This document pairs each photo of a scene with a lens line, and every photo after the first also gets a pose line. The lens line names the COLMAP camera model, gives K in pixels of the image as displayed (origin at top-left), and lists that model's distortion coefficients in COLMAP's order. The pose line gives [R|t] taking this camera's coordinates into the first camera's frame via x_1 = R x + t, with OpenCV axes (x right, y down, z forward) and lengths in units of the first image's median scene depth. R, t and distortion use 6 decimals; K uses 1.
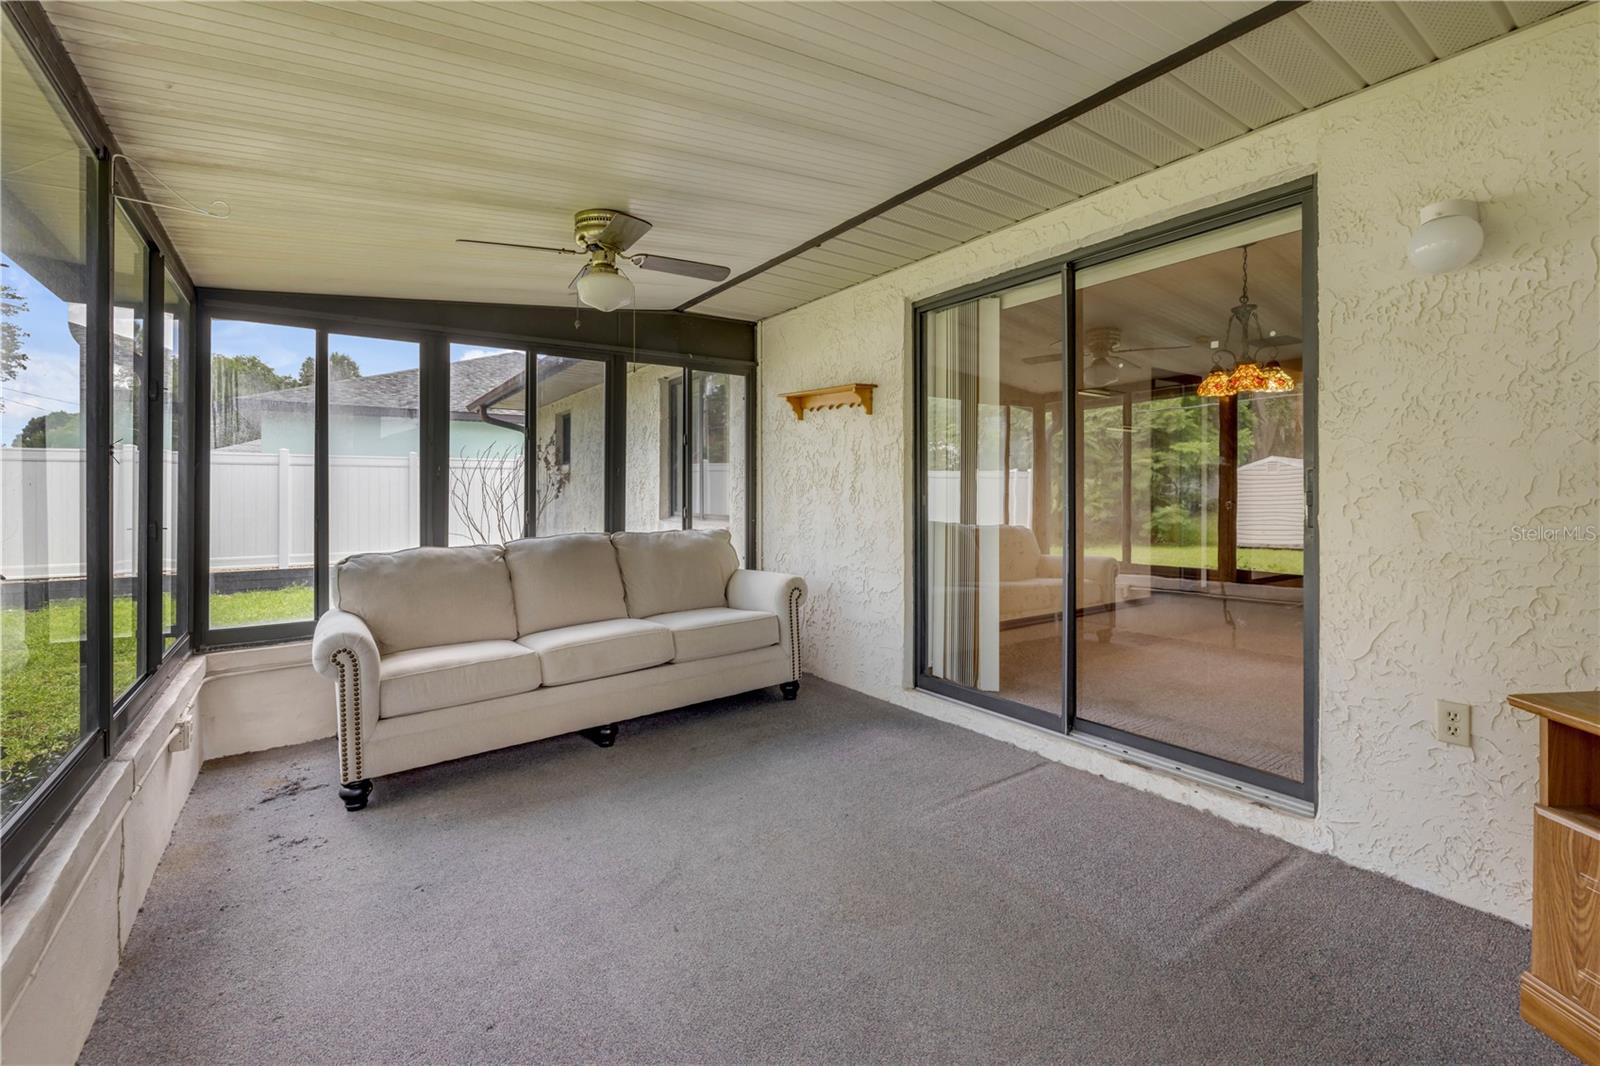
lens RADIAL K [[690.3, 0, 802.4], [0, 690.3, 501.8], [0, 0, 1]] dist [-0.000499, -0.000572]
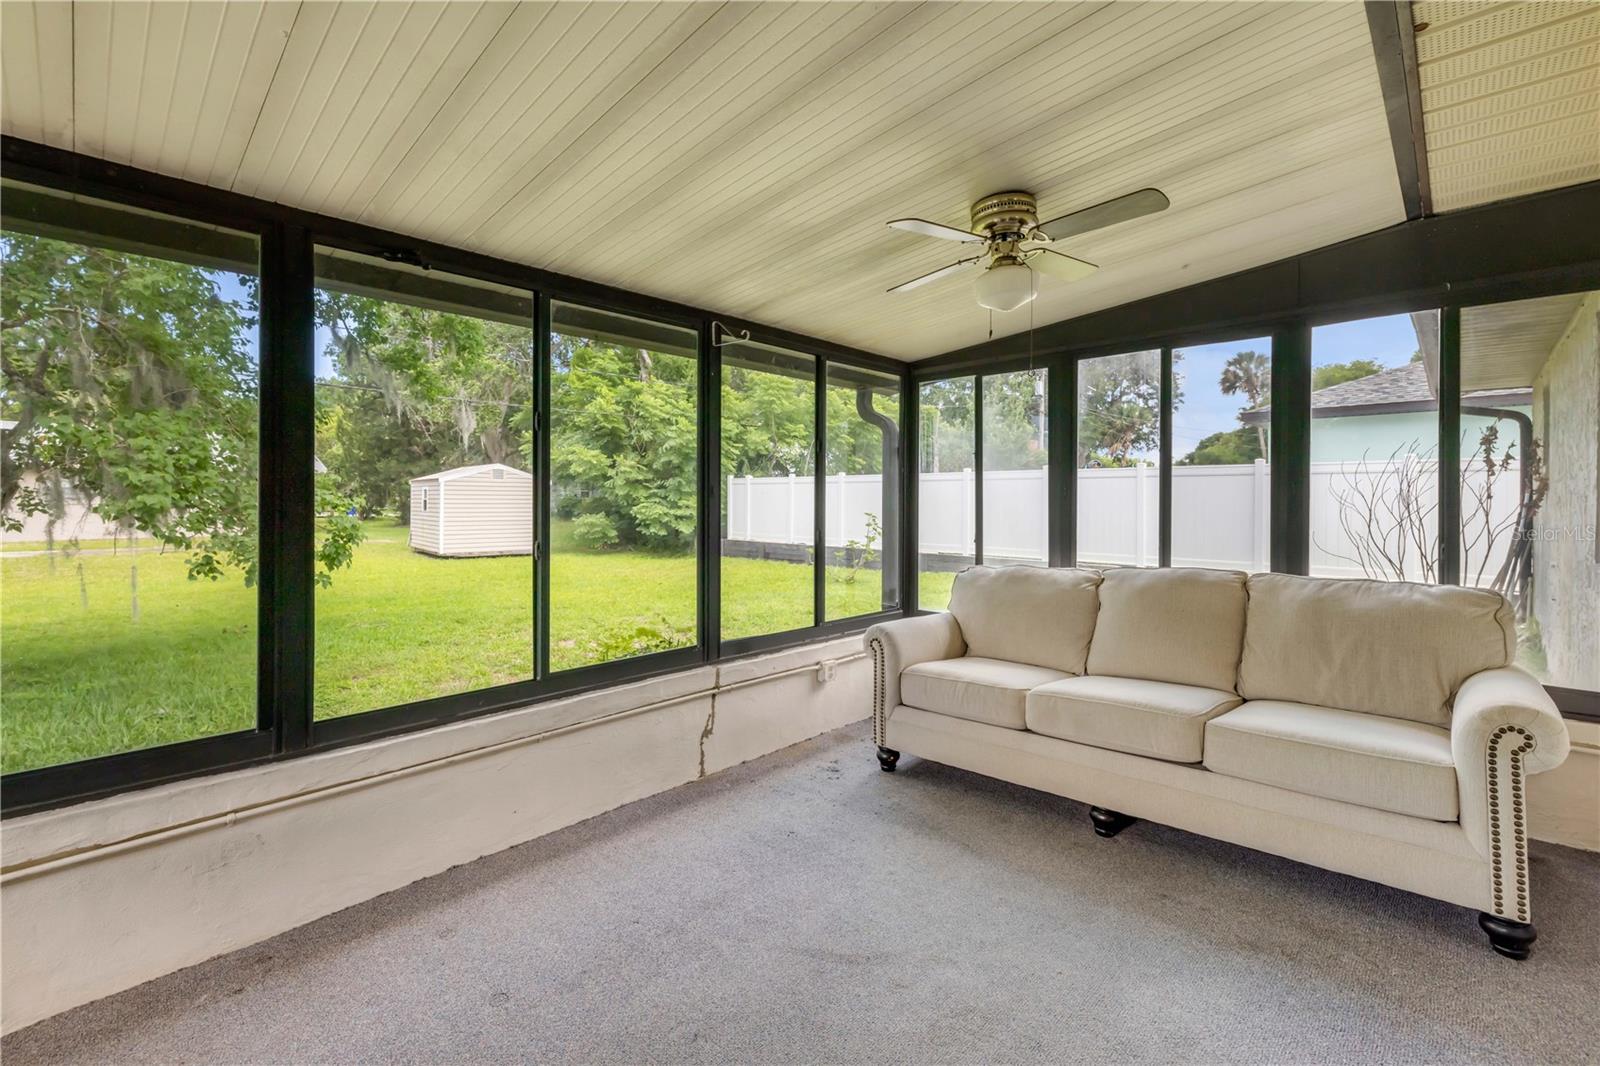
lens RADIAL K [[690.3, 0, 802.4], [0, 690.3, 501.8], [0, 0, 1]] dist [-0.000499, -0.000572]
pose [[0.188722, 0.009567, -0.981984, 0.437200], [-0.015832, 0.999852, 0.006699, -0.033773], [0.981903, 0.014283, 0.188845, 0.499248]]
